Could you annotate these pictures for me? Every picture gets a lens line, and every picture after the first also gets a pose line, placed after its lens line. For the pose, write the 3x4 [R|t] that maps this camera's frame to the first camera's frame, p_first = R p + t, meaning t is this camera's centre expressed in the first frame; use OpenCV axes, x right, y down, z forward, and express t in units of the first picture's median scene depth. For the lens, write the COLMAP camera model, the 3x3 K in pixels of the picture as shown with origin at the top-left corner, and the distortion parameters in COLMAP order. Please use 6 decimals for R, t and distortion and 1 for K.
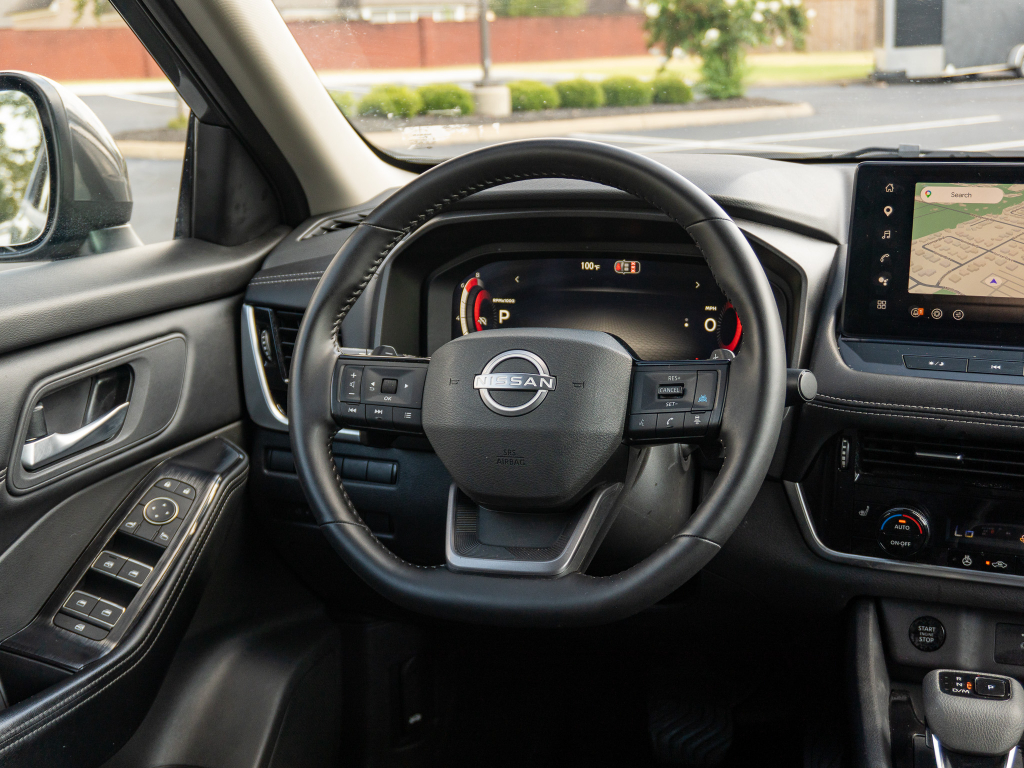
lens RADIAL K [[1306.0, 0, 511.1], [0, 1306.0, 387.2], [0, 0, 1]] dist [-0.016999, 0.000000]
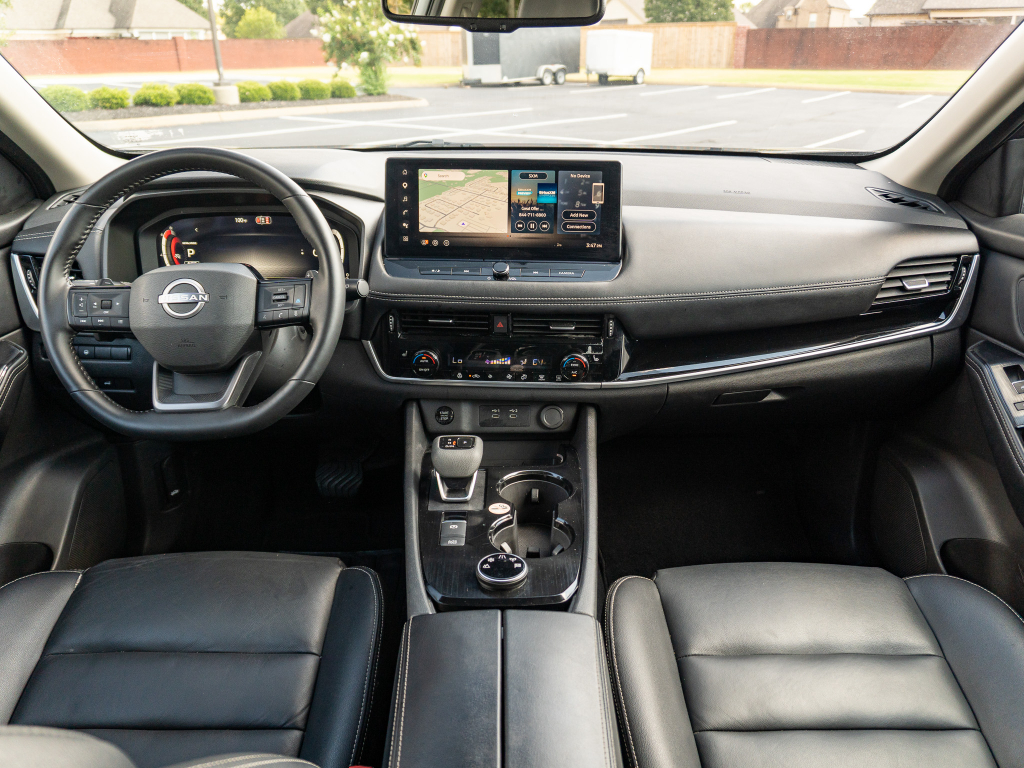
lens RADIAL K [[757.2, 0, 515.6], [0, 757.2, 382.5], [0, 0, 1]] dist [-0.036477, 0.016222]
pose [[0.947441, -0.098845, 0.304279, 0.089639], [0.052571, 0.986247, 0.156692, -0.022789], [-0.315583, -0.132461, 0.939607, -0.049666]]
